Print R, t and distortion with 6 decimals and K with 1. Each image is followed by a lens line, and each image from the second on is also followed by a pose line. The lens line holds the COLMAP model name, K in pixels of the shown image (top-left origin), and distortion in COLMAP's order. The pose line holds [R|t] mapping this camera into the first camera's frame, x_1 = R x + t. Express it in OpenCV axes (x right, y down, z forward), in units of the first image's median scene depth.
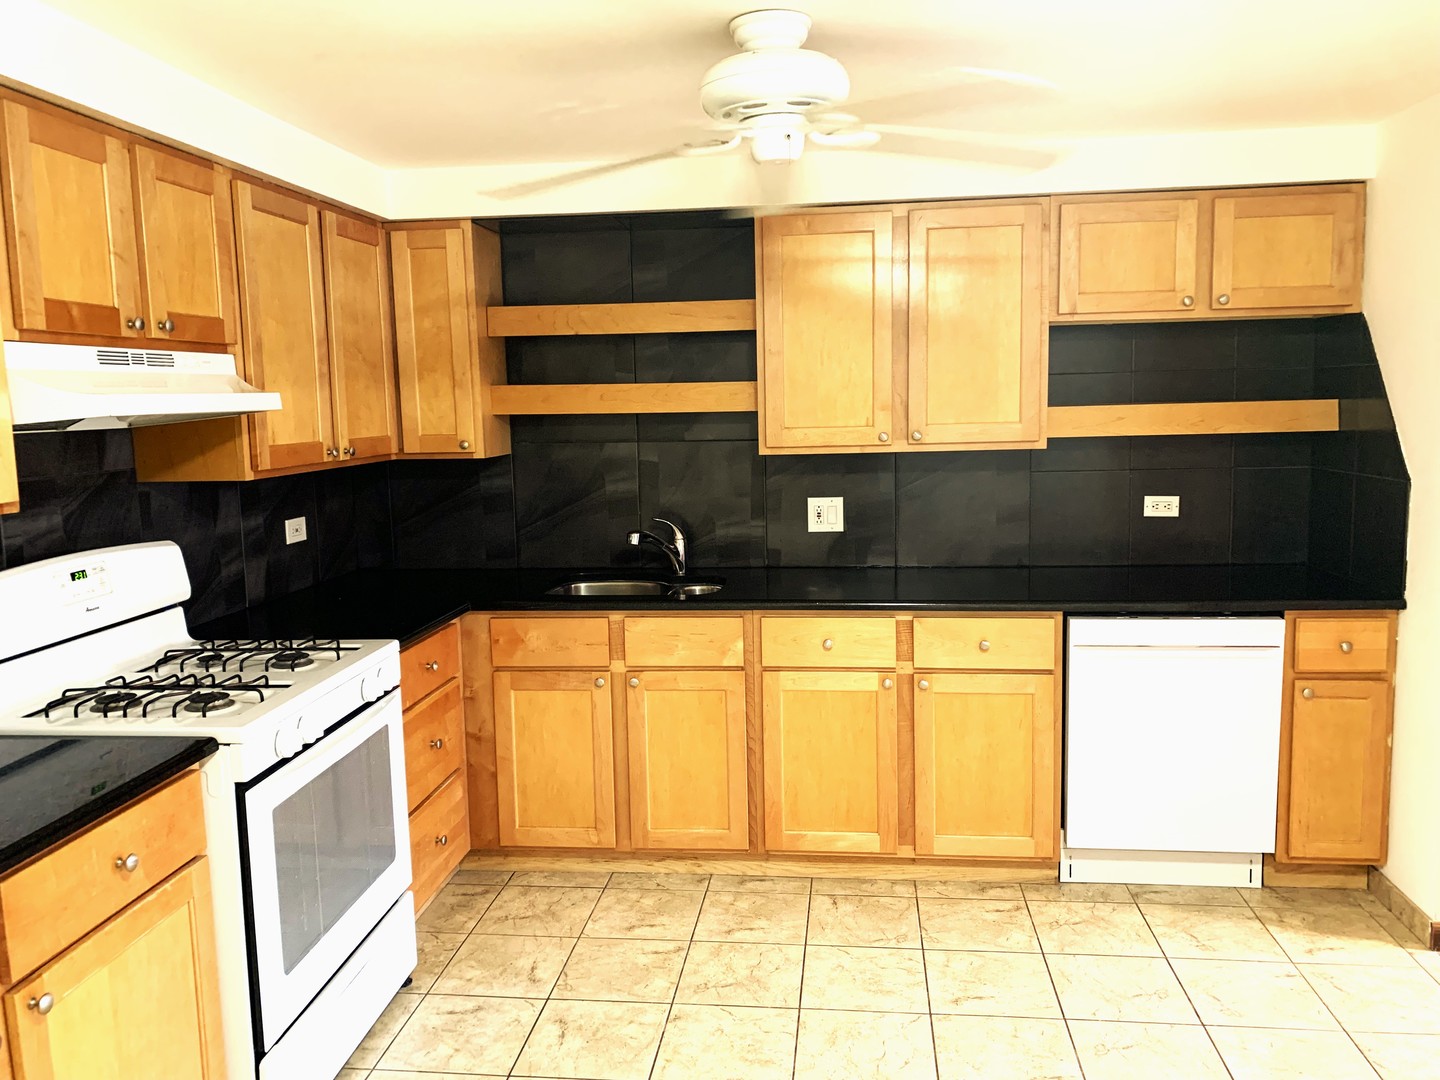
lens RADIAL K [[1106.0, 0, 727.1], [0, 1106.0, 534.1], [0, 0, 1]] dist [0.041203, -0.048318]
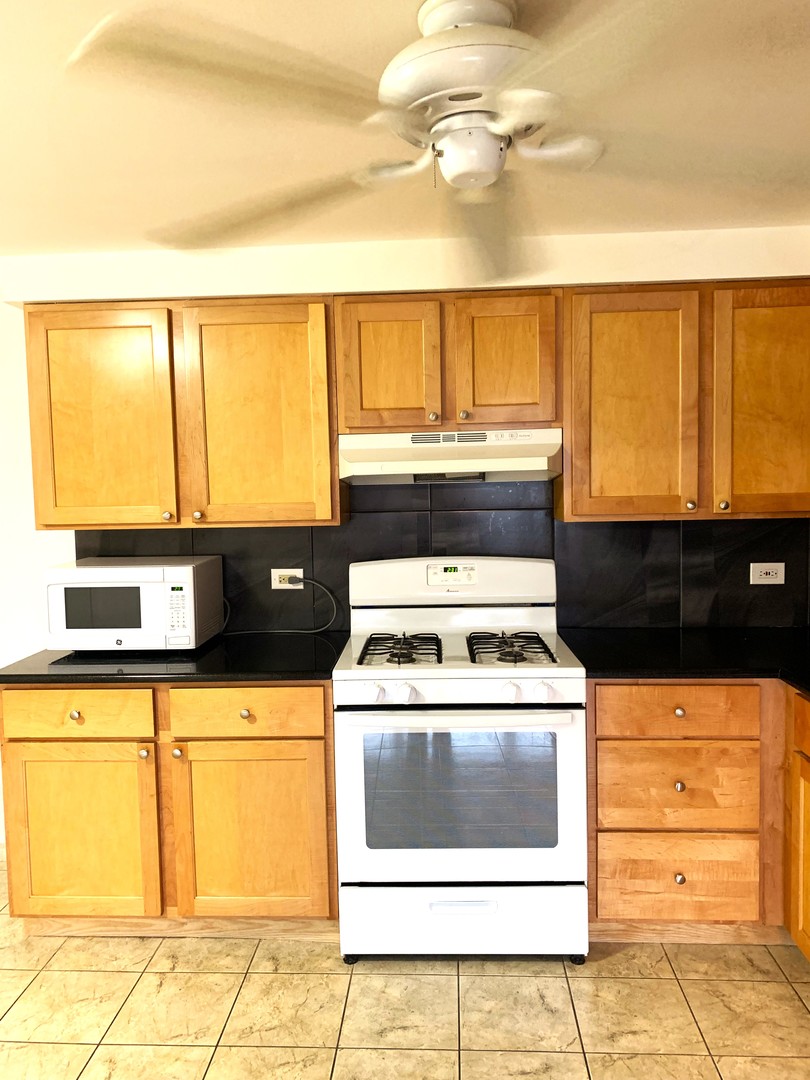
lens RADIAL K [[829.5, 0, 408.3], [0, 829.5, 535.7], [0, 0, 1]] dist [0.041203, -0.048318]
pose [[0.056071, 0.094971, -0.993900, 0.520101], [-0.104150, 0.990591, 0.088779, -0.095728], [0.992980, 0.098537, 0.065435, 0.713045]]
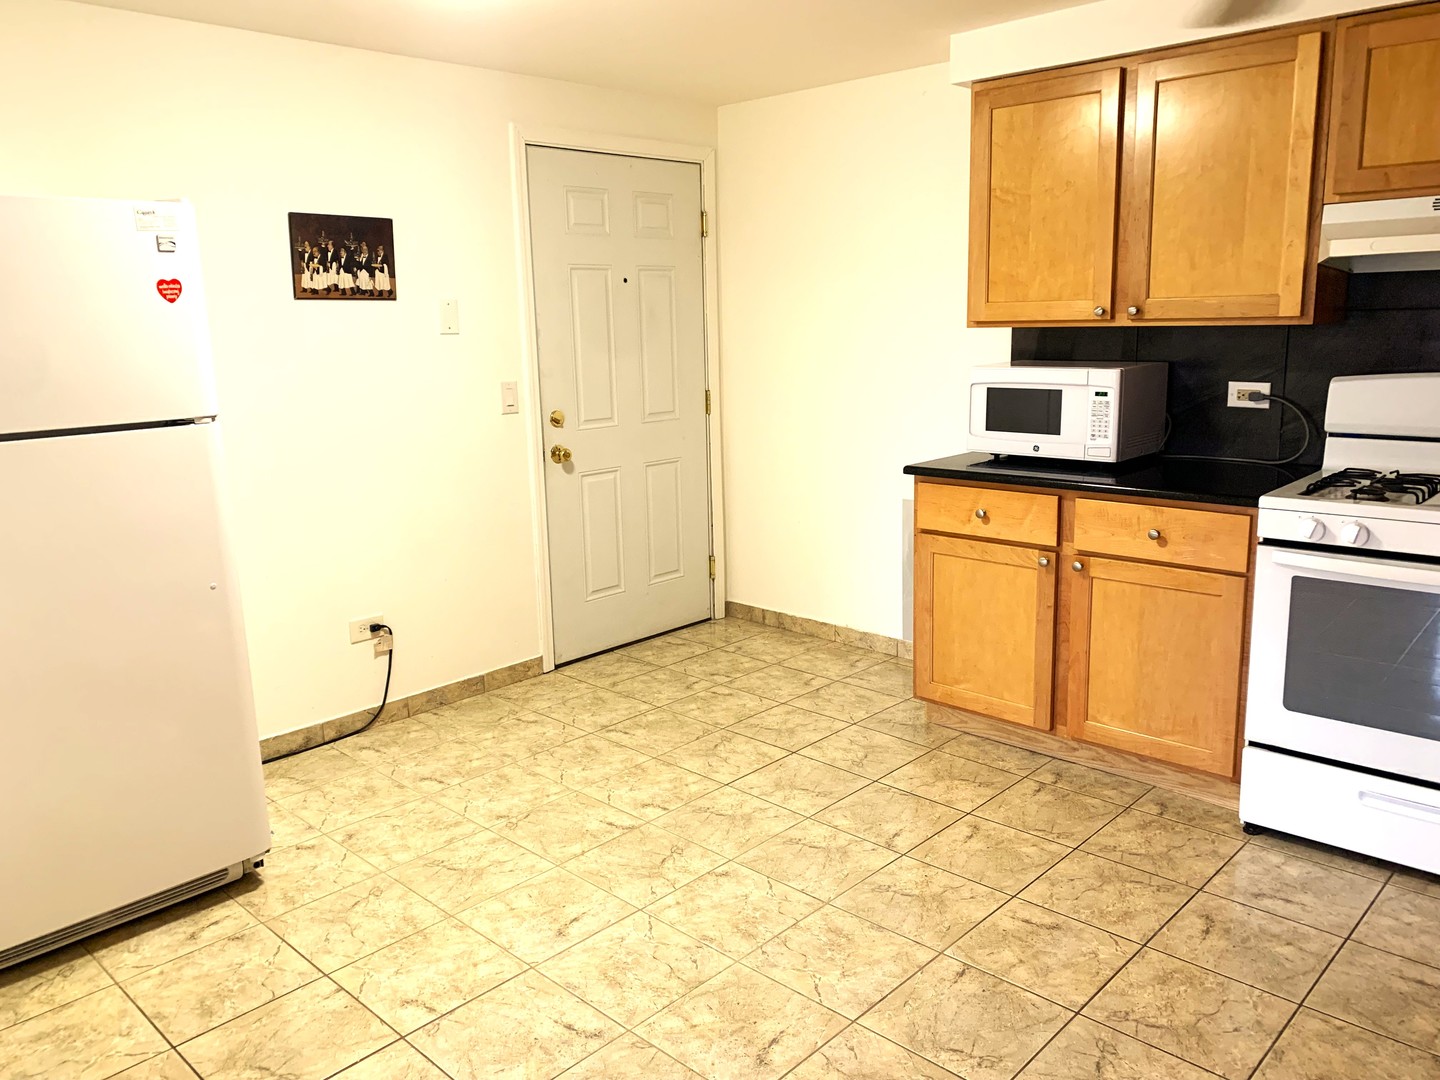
lens RADIAL K [[1106.0, 0, 726.5], [0, 1106.0, 528.6], [0, 0, 1]] dist [0.041203, -0.048318]
pose [[-0.601757, 0.189380, -0.775902, 0.705916], [-0.061919, 0.957495, 0.281724, -0.088829], [0.796275, 0.217573, -0.564454, 0.884956]]
